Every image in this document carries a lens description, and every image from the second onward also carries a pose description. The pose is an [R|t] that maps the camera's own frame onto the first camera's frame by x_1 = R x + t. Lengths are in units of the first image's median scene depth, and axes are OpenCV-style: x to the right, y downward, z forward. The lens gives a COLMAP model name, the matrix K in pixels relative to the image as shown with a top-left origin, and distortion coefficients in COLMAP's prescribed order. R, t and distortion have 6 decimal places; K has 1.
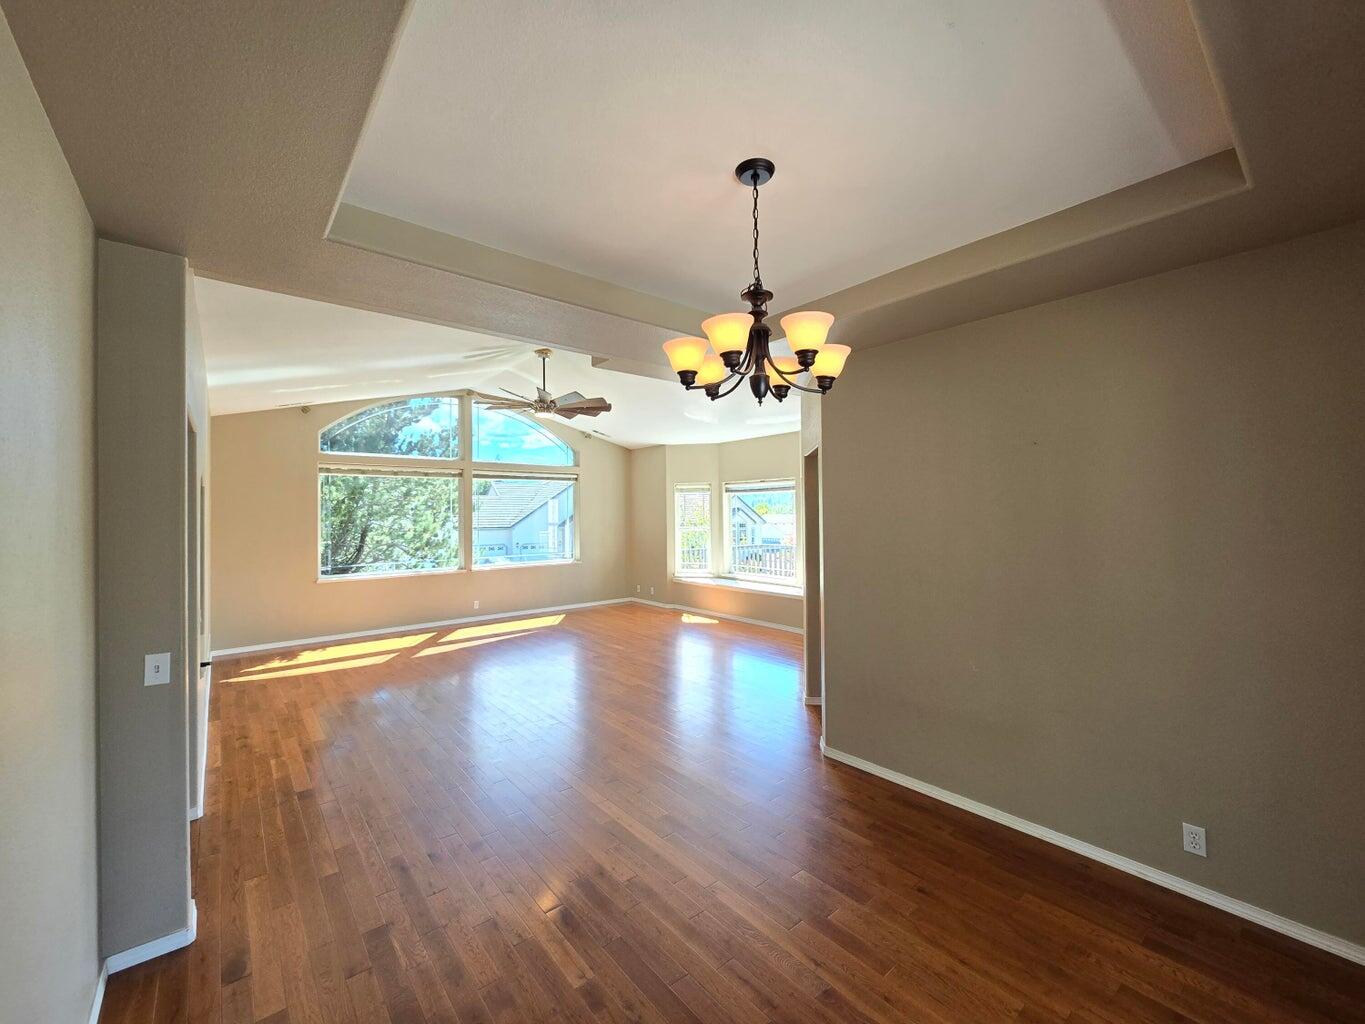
lens RADIAL K [[556.5, 0, 688.3], [0, 556.5, 507.1], [0, 0, 1]] dist [-0.002524, -0.000261]
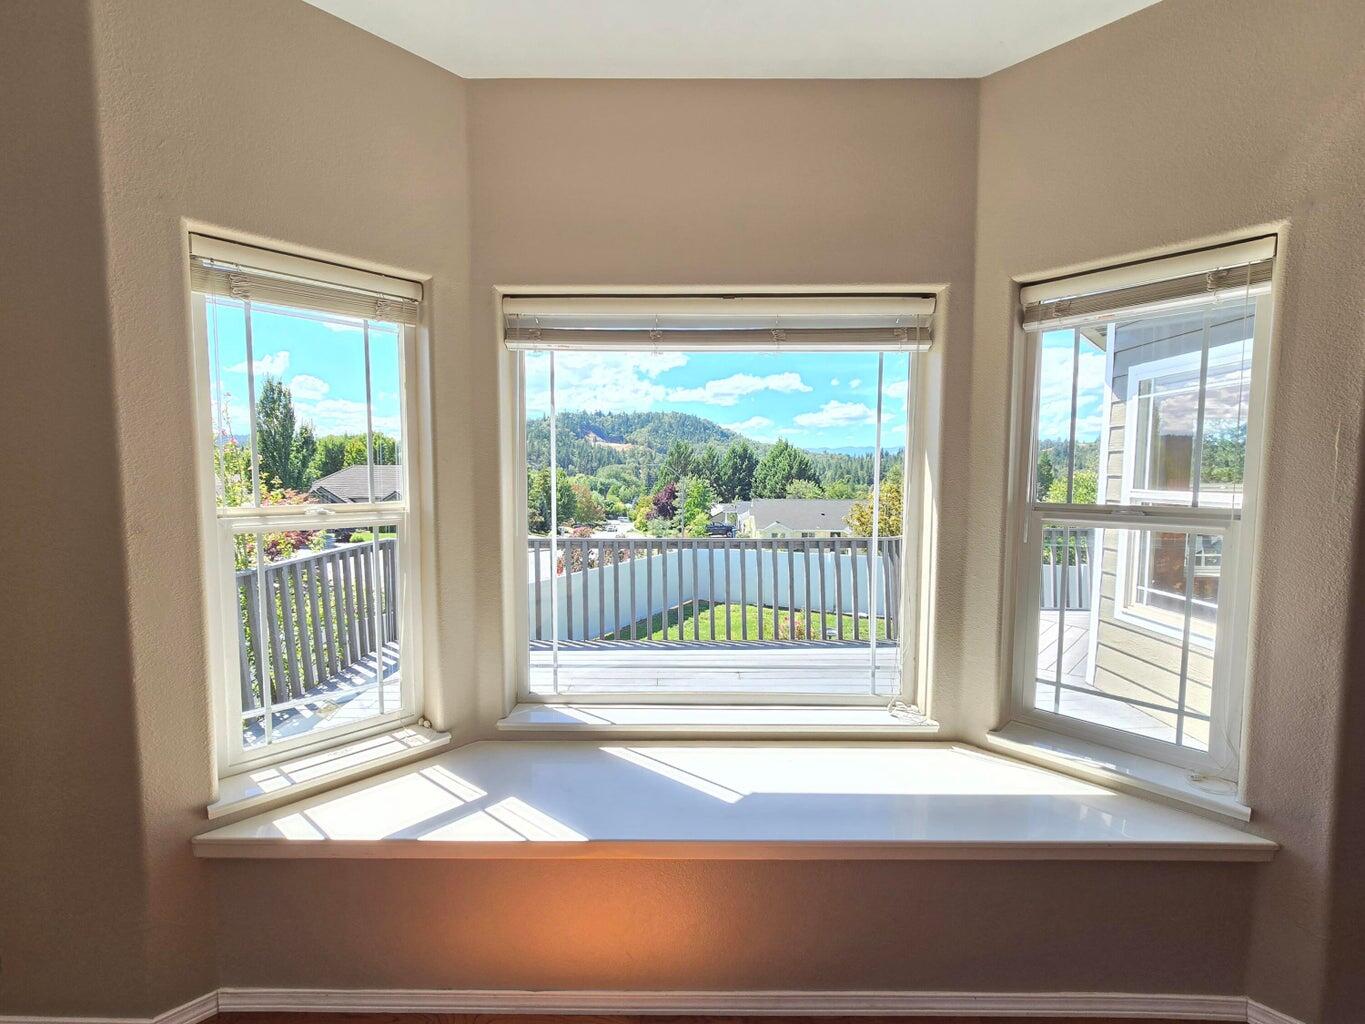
lens RADIAL K [[556.5, 0, 688.3], [0, 556.5, 507.1], [0, 0, 1]] dist [-0.002524, -0.000261]
pose [[0.648557, -0.039874, 0.760121, -0.051949], [-0.014414, 0.997804, 0.064641, 0.023839], [-0.761029, -0.052880, 0.646559, 0.801105]]
